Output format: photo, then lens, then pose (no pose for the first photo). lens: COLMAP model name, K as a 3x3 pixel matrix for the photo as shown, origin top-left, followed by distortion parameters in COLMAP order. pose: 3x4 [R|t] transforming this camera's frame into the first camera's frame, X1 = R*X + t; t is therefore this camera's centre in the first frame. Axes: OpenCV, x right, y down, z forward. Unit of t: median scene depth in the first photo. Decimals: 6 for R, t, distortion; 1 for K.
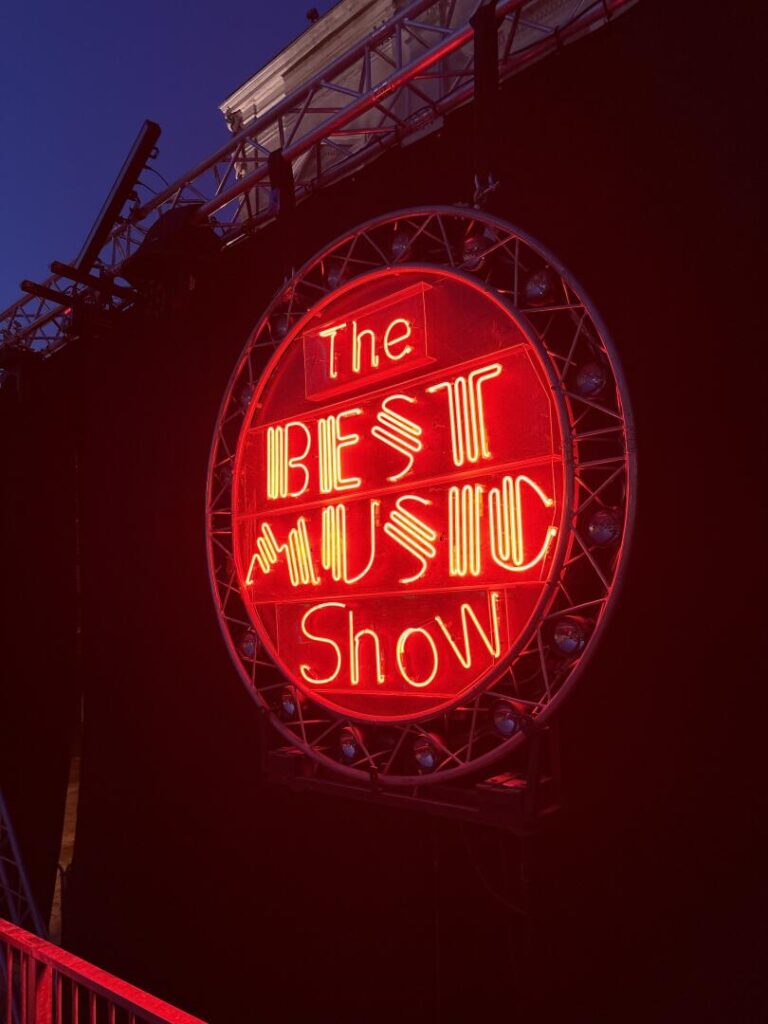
lens RADIAL K [[793.1, 0, 384.3], [0, 793.1, 515.7], [0, 0, 1]] dist [0.003206, -0.016371]
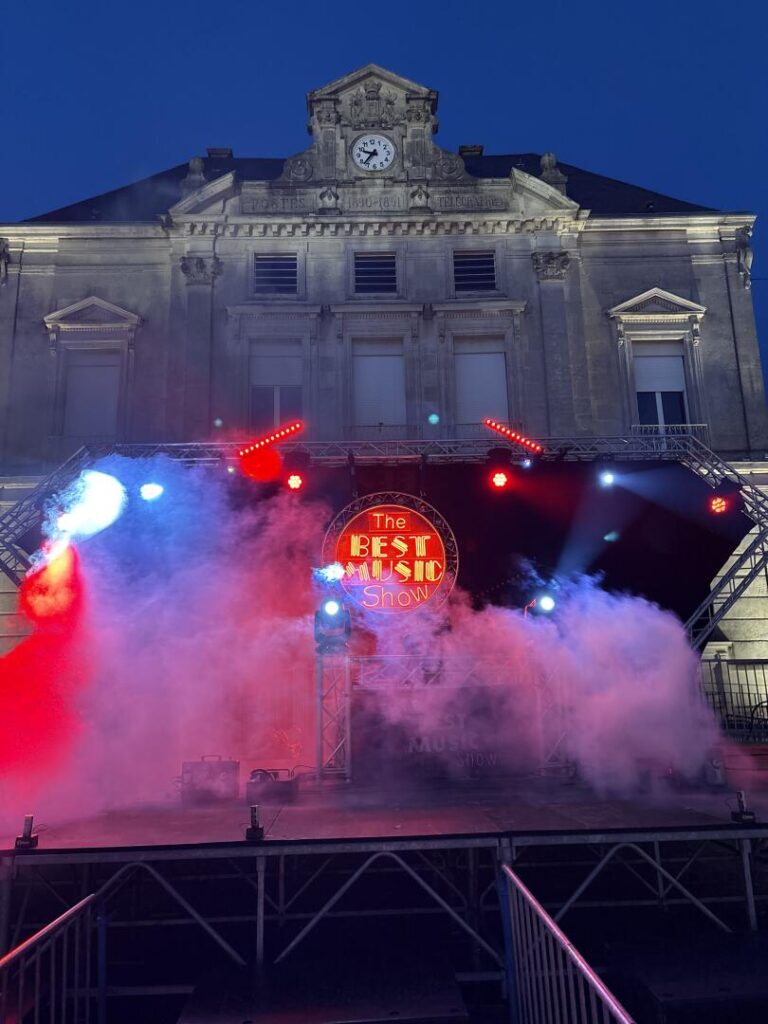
lens RADIAL K [[793.1, 0, 384.1], [0, 793.1, 515.5], [0, 0, 1]] dist [0.003206, -0.016371]
pose [[0.700705, 0.177650, 0.690980, -2.811175], [-0.105719, 0.983665, -0.145692, 0.338838], [-0.705575, 0.029037, 0.708040, -1.802340]]
